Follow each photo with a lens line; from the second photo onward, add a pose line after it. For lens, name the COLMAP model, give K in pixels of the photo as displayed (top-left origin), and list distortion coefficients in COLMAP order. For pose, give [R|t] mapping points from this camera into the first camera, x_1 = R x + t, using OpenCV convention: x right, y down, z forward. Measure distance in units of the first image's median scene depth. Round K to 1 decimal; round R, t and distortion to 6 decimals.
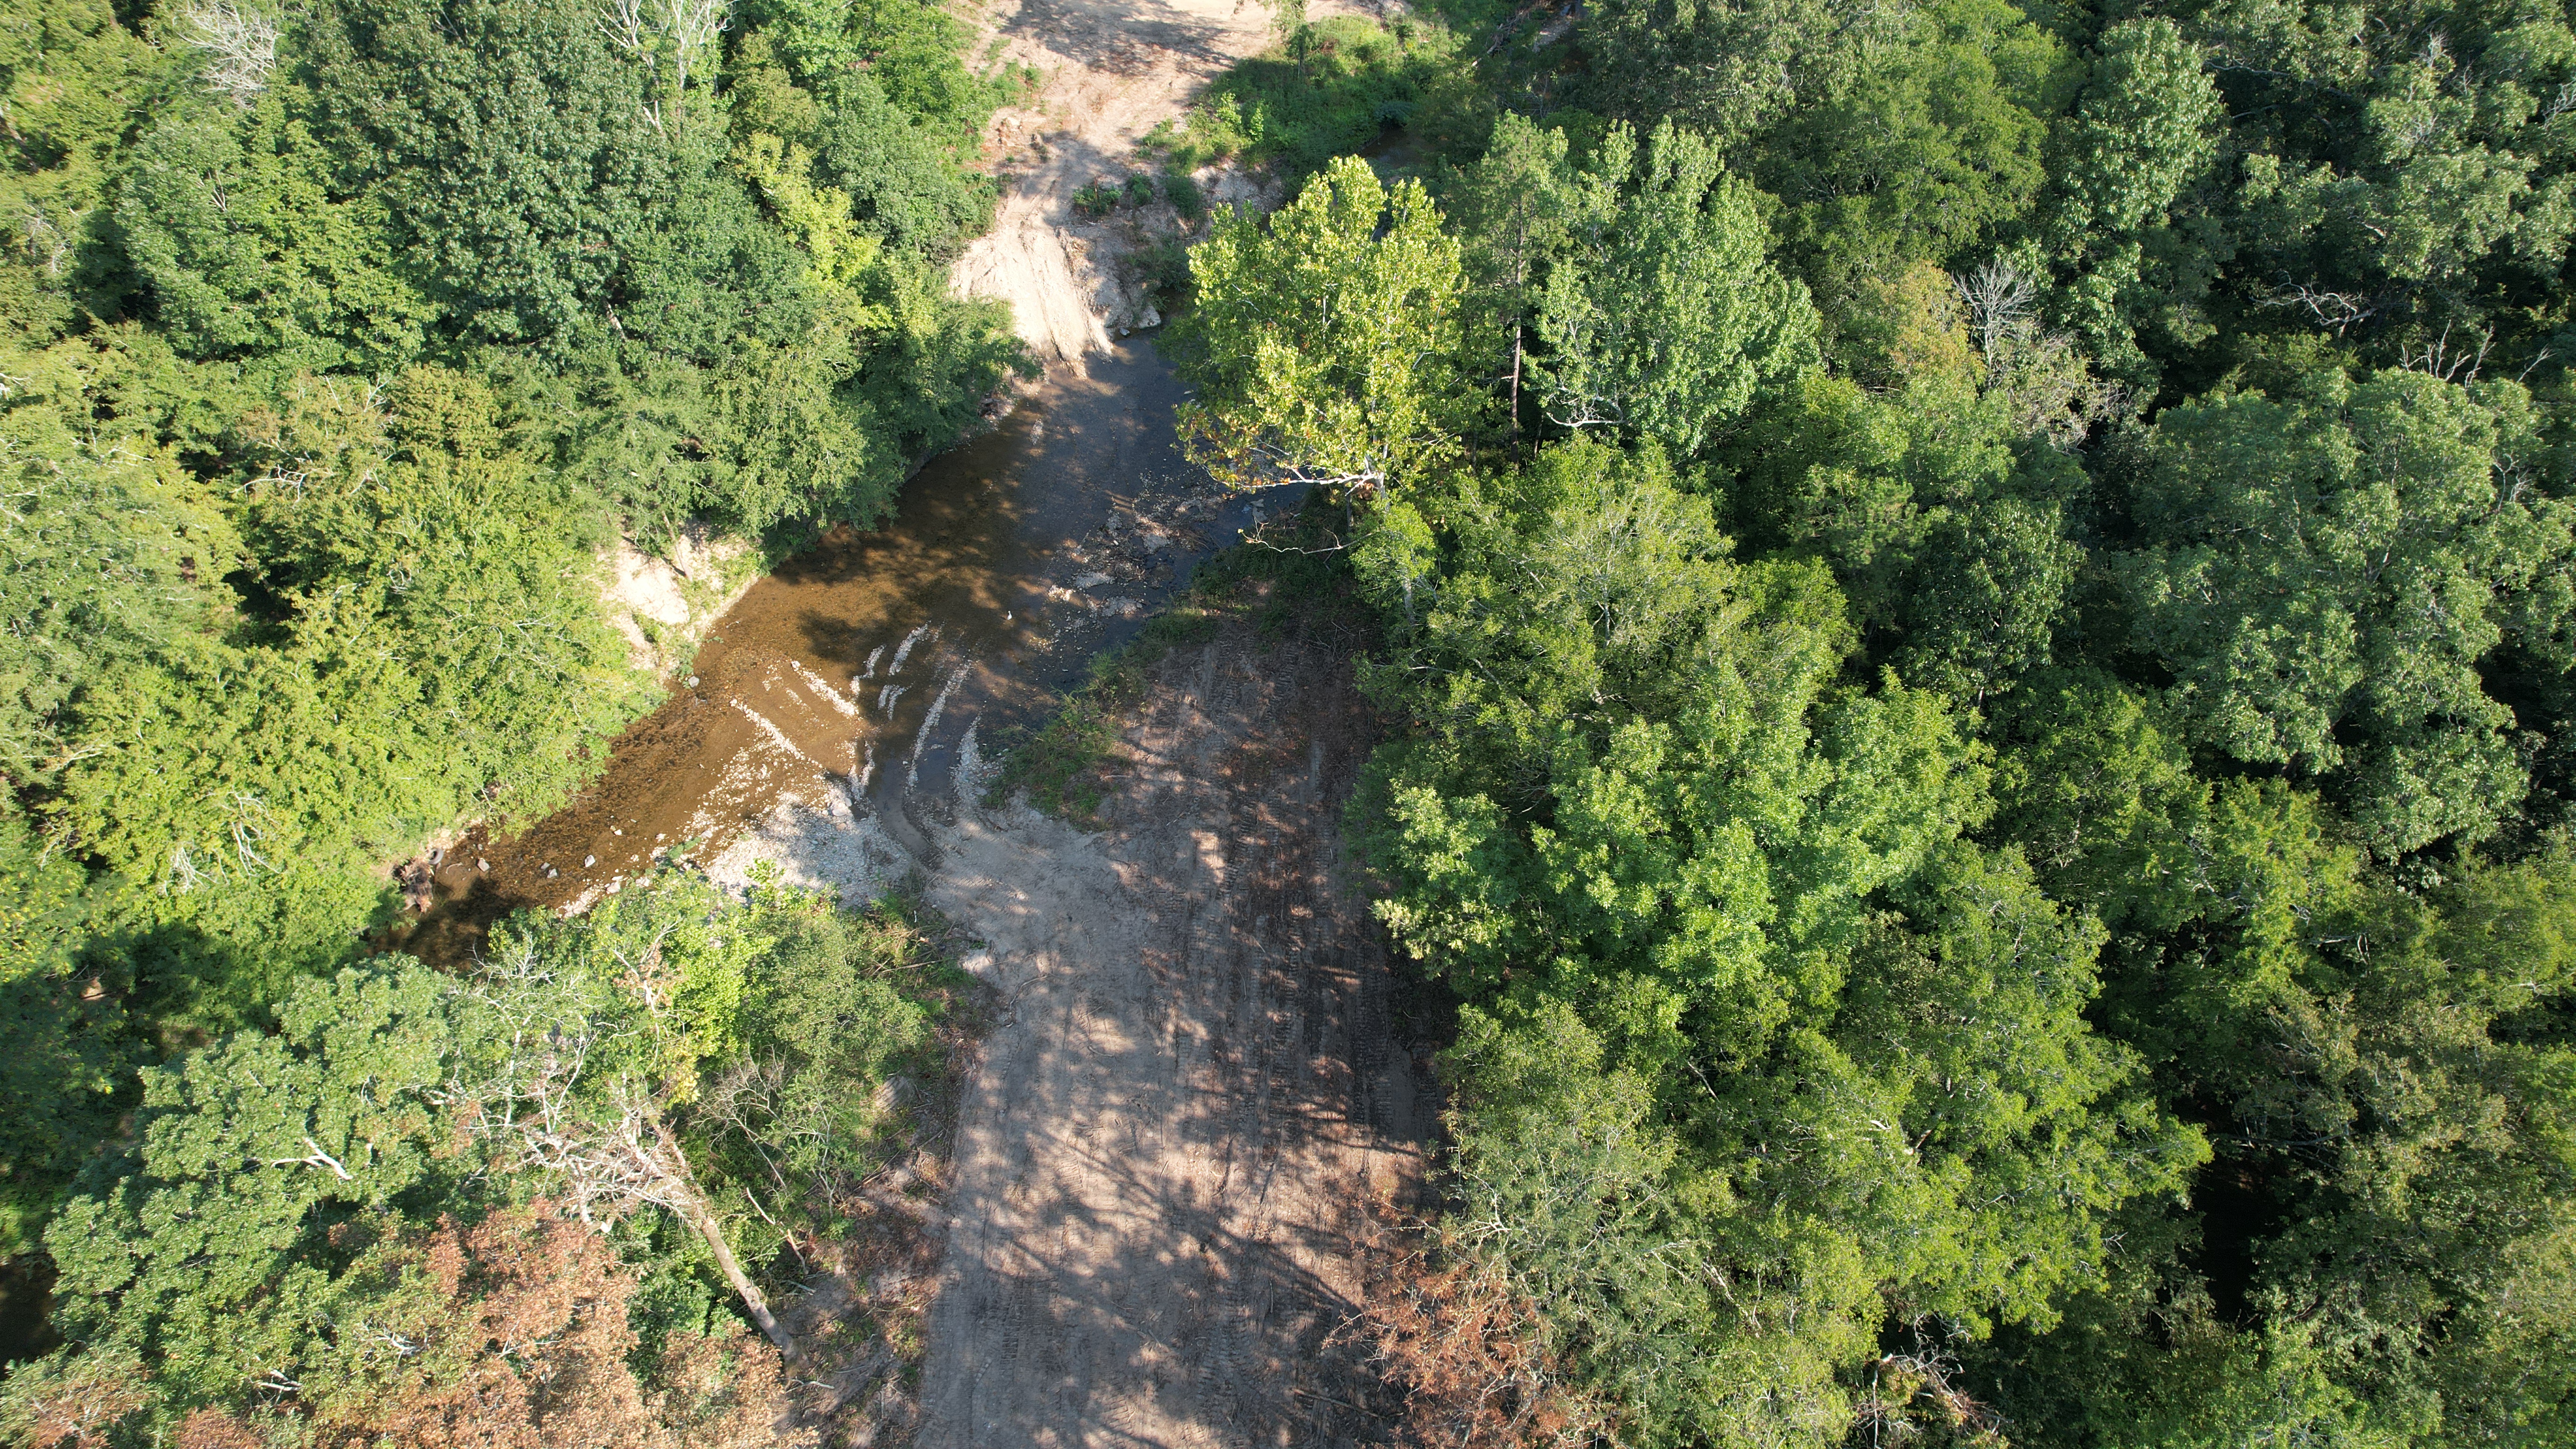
lens RADIAL K [[1657.4, 0, 1289.4], [0, 1657.4, 719.7], [0, 0, 1]] dist [-0.043049, -0.000280]
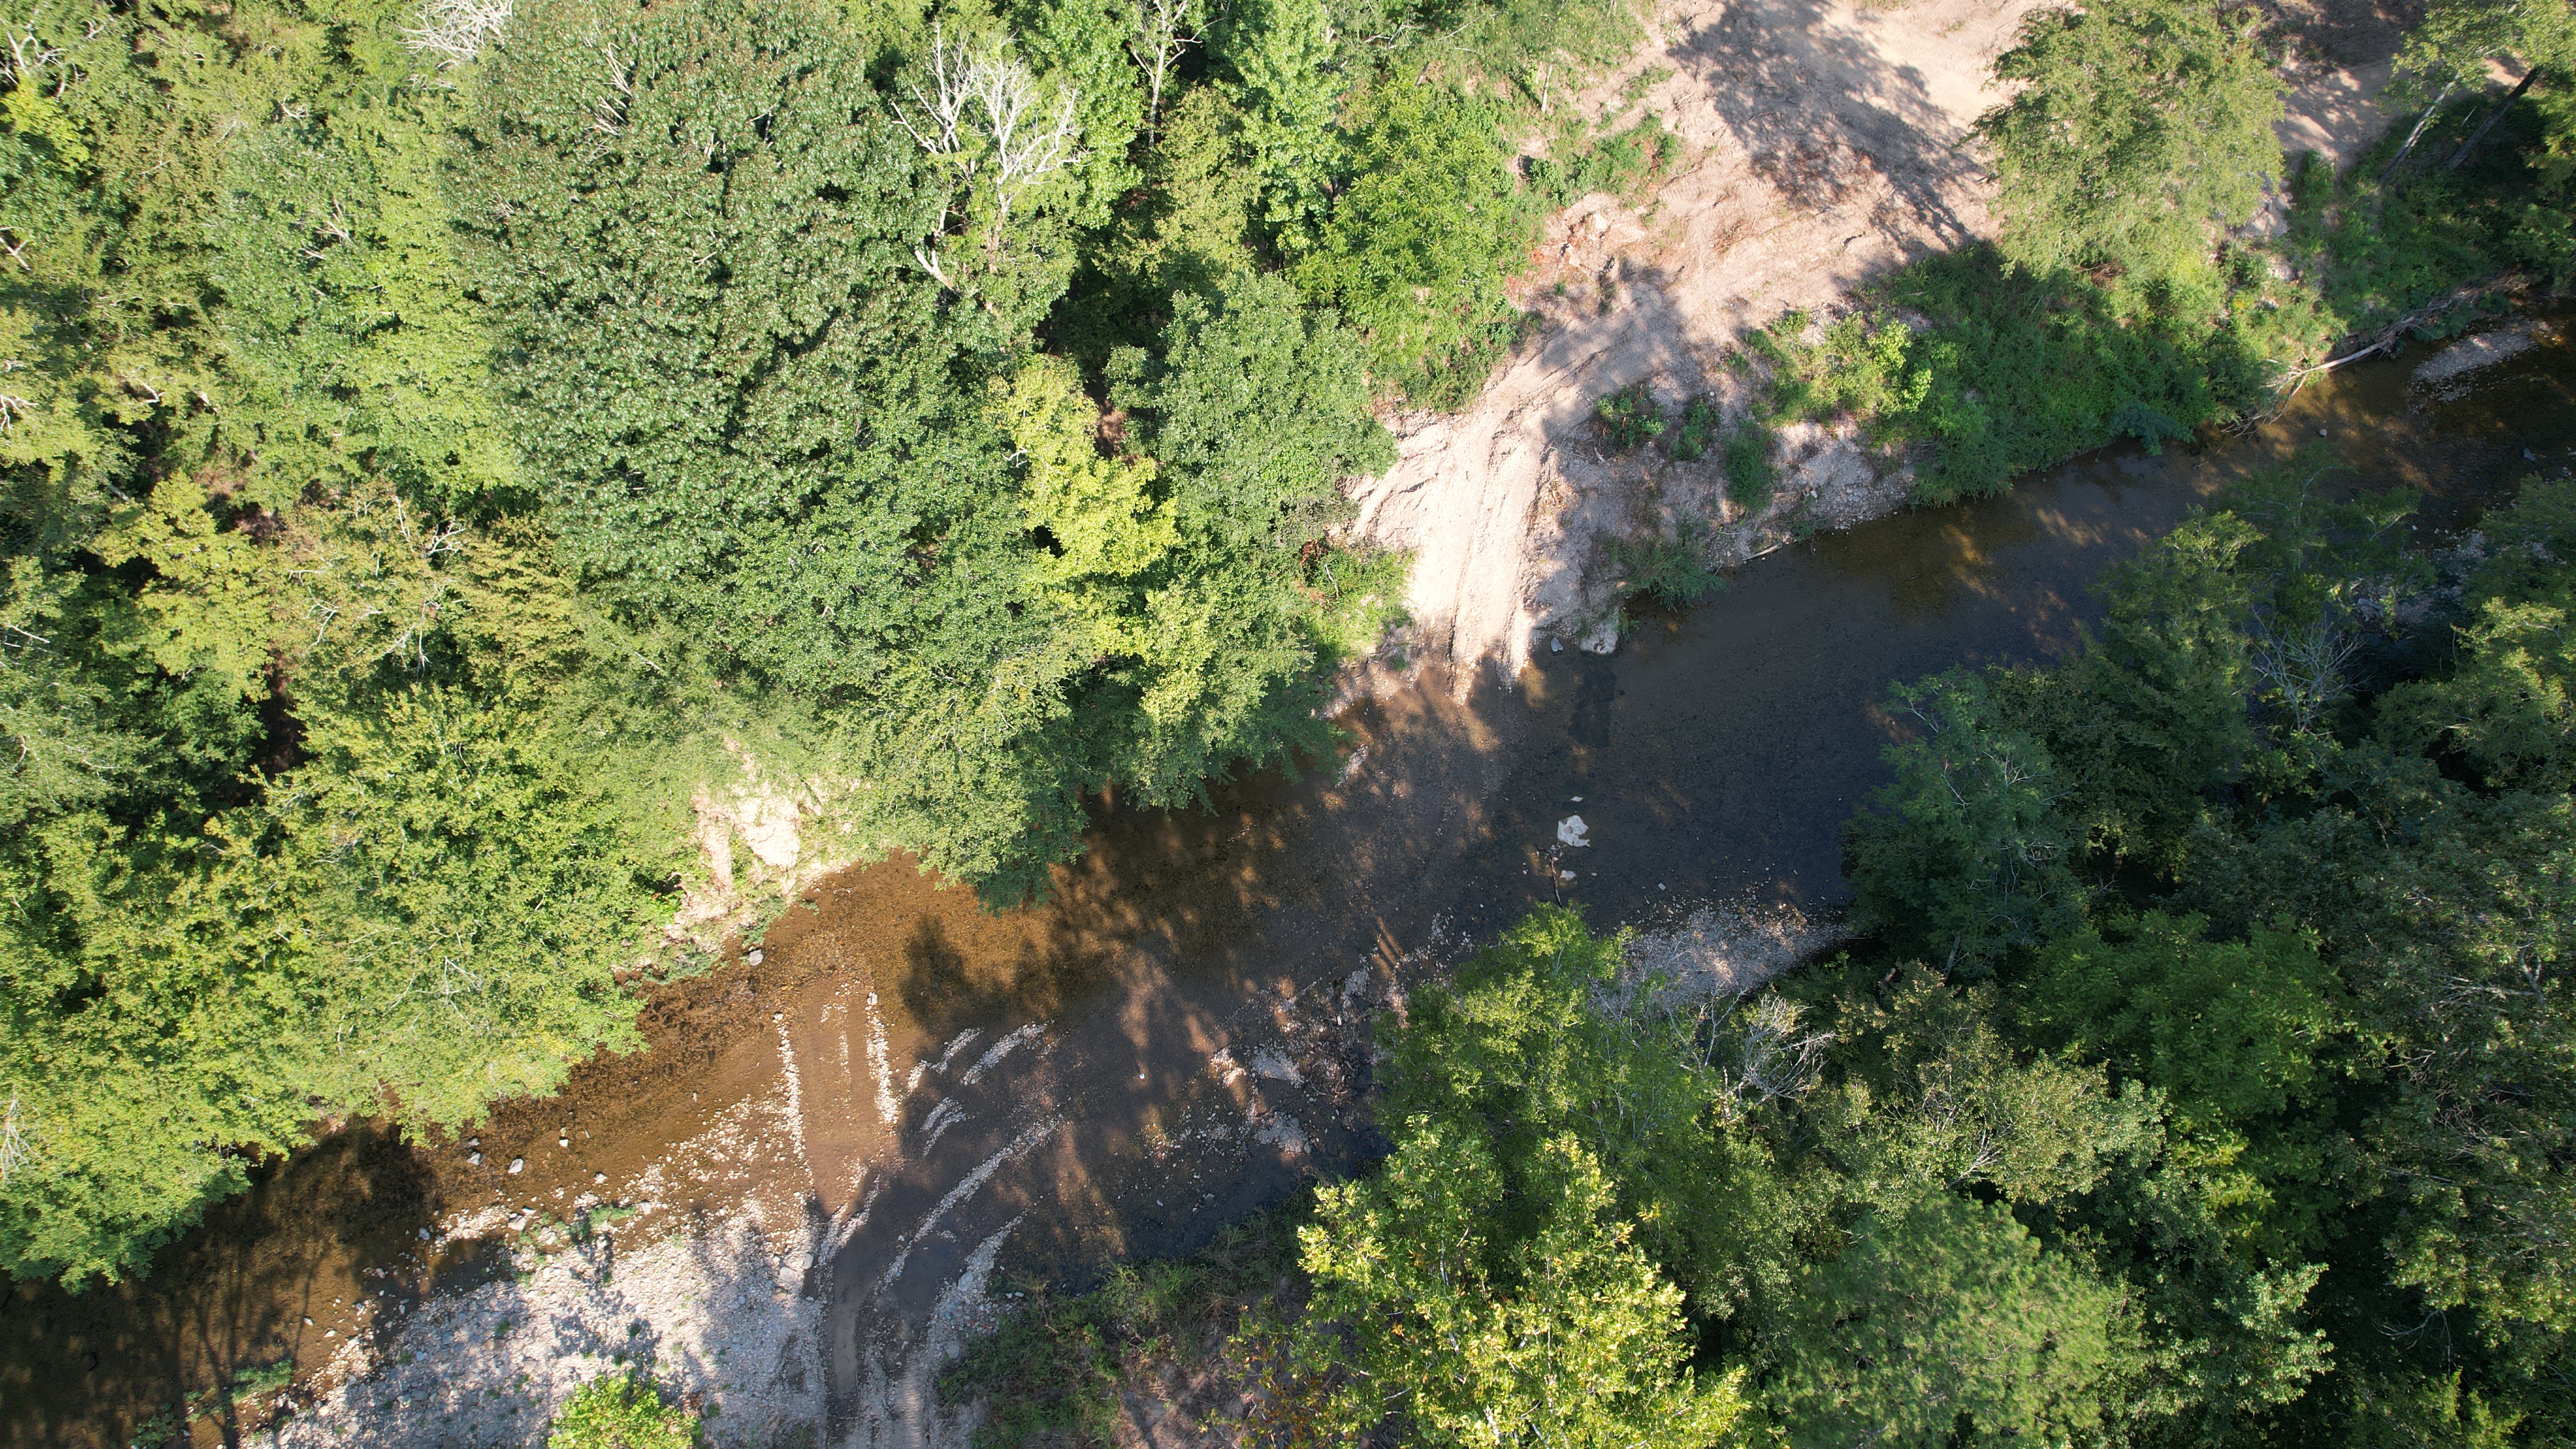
lens RADIAL K [[1657.4, 0, 1292.2], [0, 1657.4, 741.2], [0, 0, 1]] dist [-0.043049, -0.000280]
pose [[0.847065, 0.468612, -0.250766, -0.001092], [-0.399924, 0.872734, 0.279992, -0.416305], [0.350060, -0.136884, 0.926672, 0.371873]]
